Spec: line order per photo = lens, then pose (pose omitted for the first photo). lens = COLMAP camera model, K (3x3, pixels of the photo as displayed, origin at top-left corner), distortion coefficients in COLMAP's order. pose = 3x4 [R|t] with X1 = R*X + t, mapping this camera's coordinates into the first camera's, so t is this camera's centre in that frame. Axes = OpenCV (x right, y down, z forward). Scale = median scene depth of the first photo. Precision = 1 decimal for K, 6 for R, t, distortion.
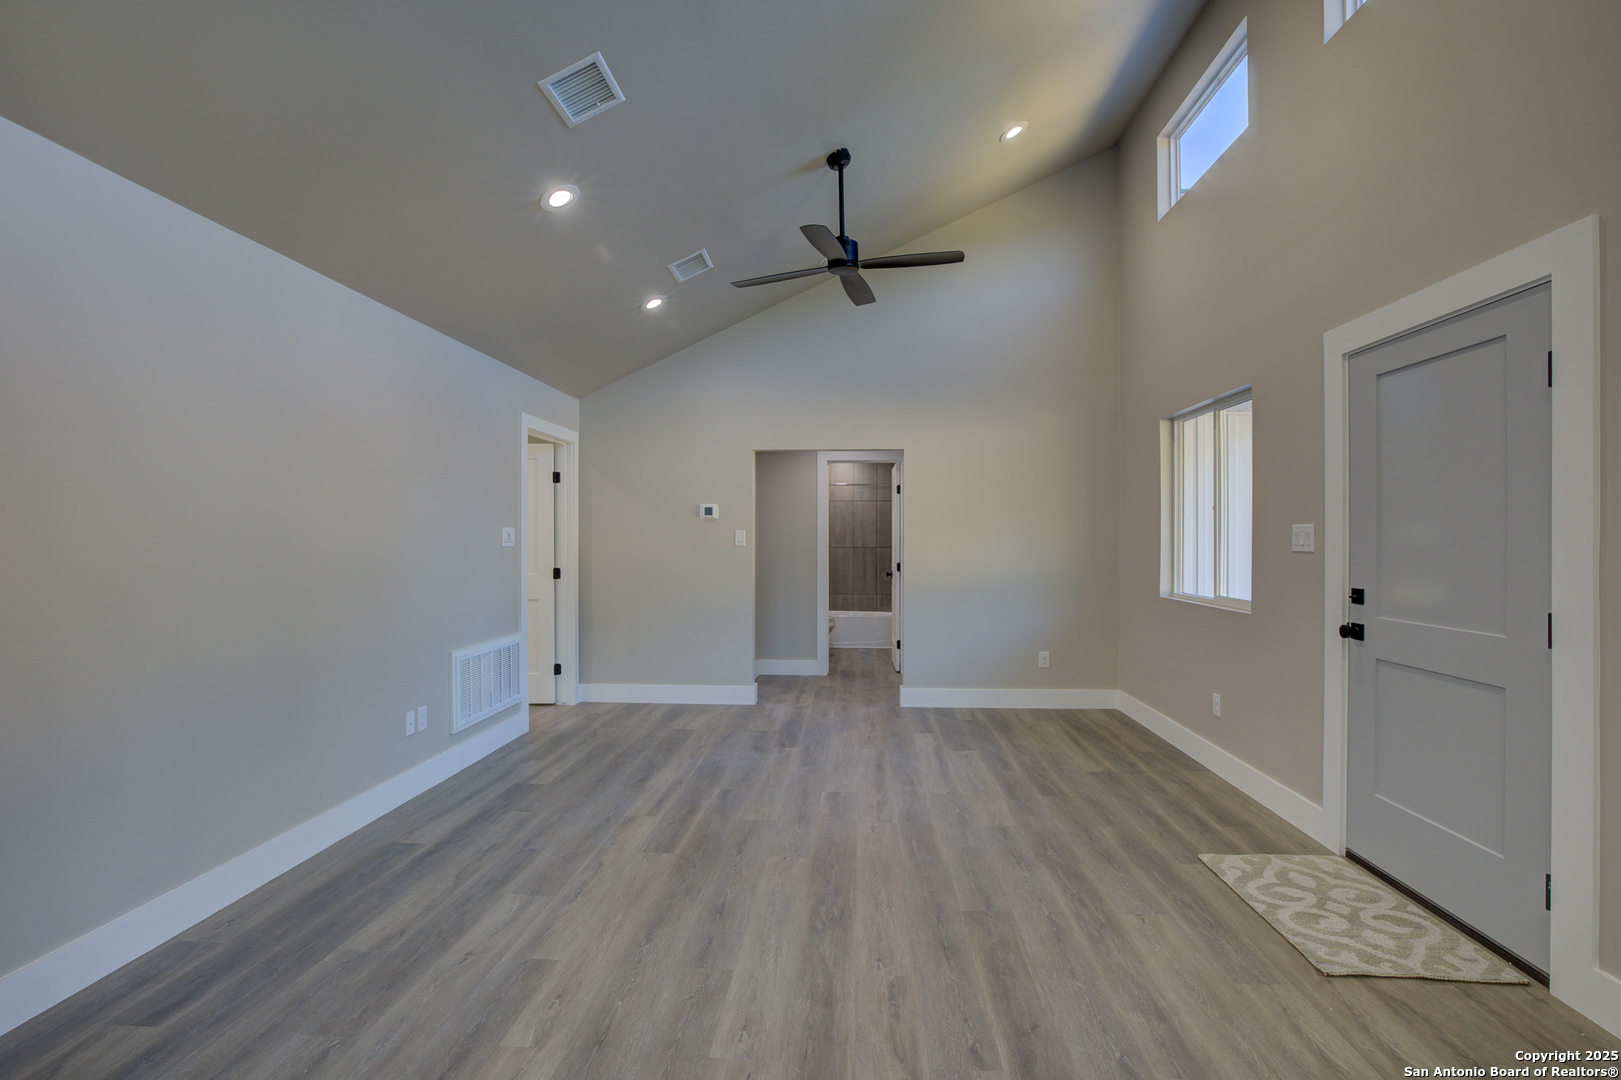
lens RADIAL K [[762.2, 0, 810.5], [0, 762.2, 540.0], [0, 0, 1]] dist [-0.061621, 0.023611]
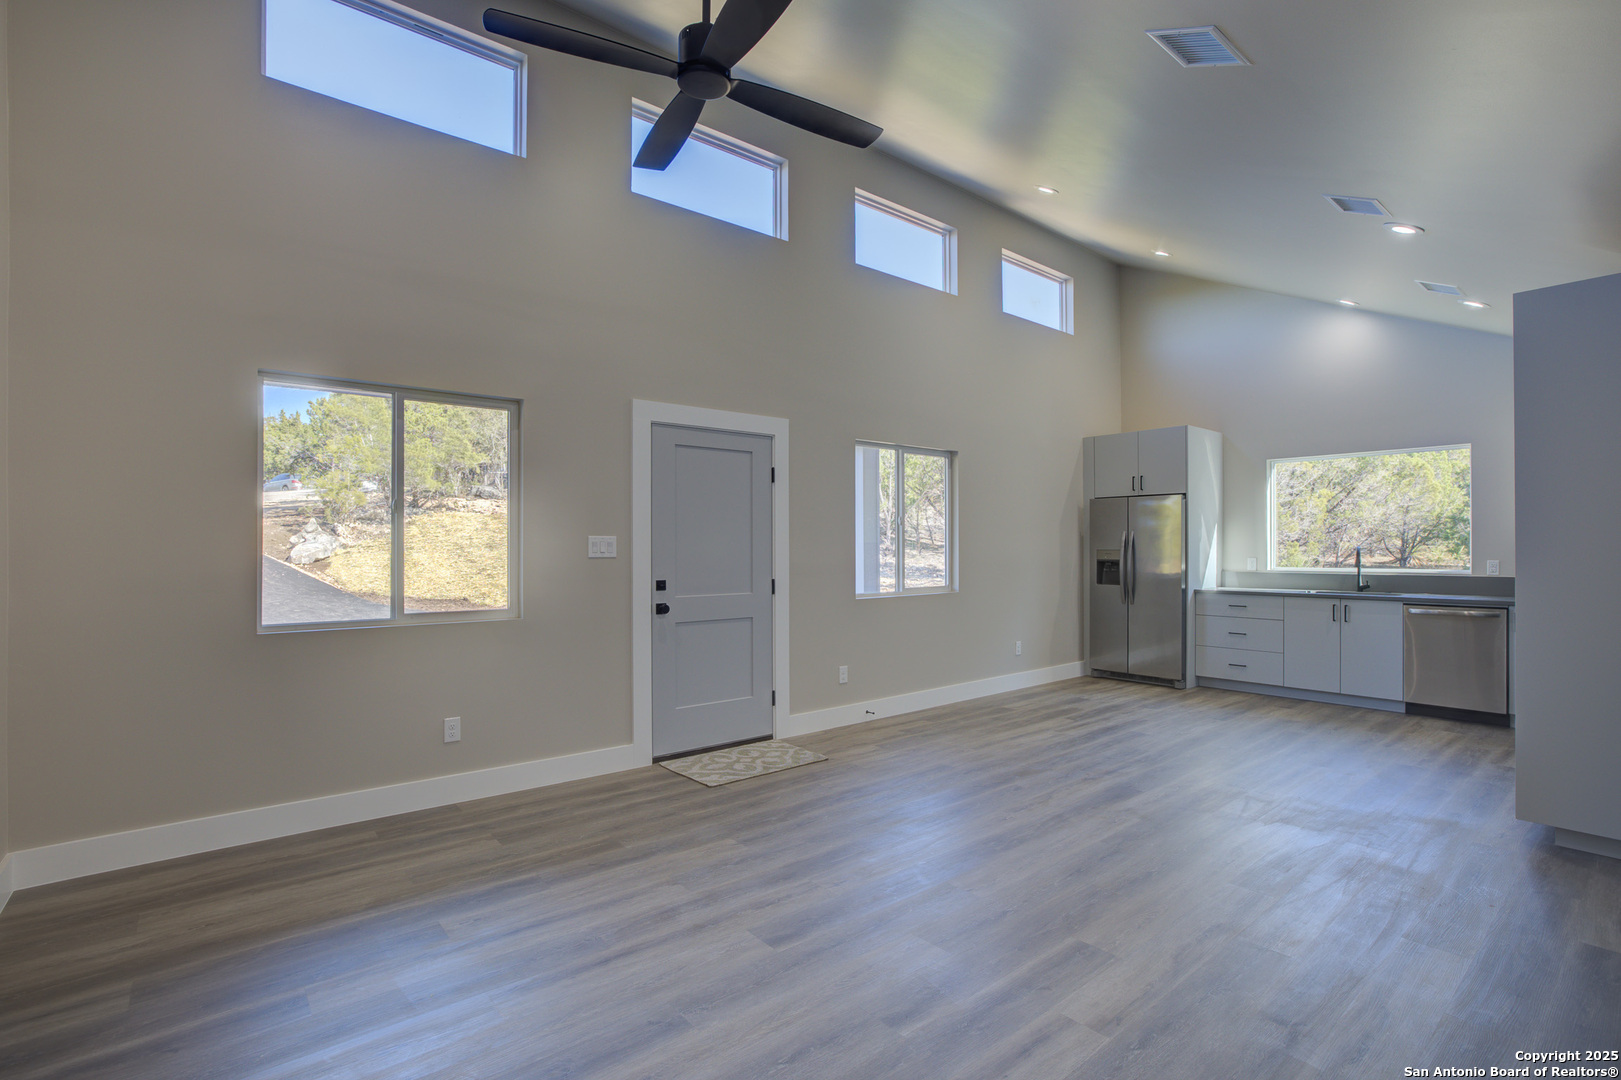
lens RADIAL K [[762.2, 0, 810.5], [0, 762.2, 540.0], [0, 0, 1]] dist [-0.061621, 0.023611]
pose [[-0.692906, 0.008760, 0.720974, -0.593141], [0.003081, 0.999953, -0.009189, -0.000871], [-0.721021, -0.004146, -0.692901, 1.862445]]
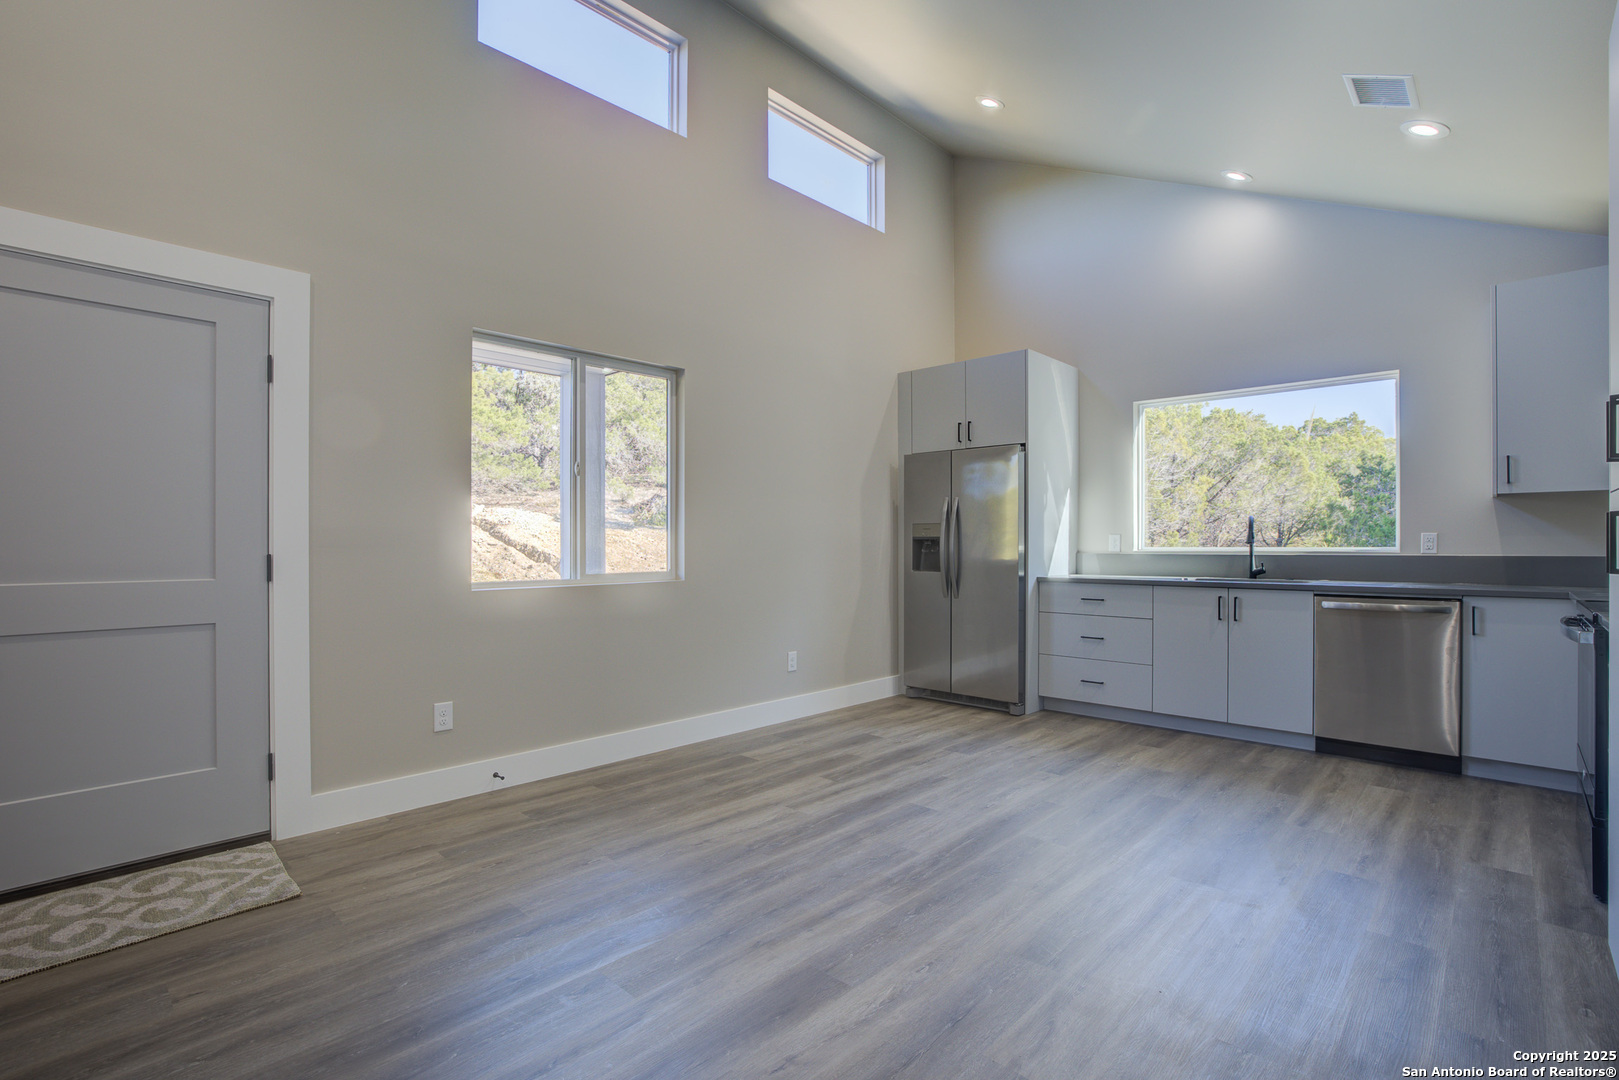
lens RADIAL K [[761.2, 0, 809.5], [0, 761.2, 540.0], [0, 0, 1]] dist [-0.061621, 0.023611]
pose [[-0.774742, 0.004301, 0.632263, -0.412967], [0.002042, 0.999989, -0.004302, 0.059086], [-0.632275, -0.002042, -0.774742, 1.012399]]
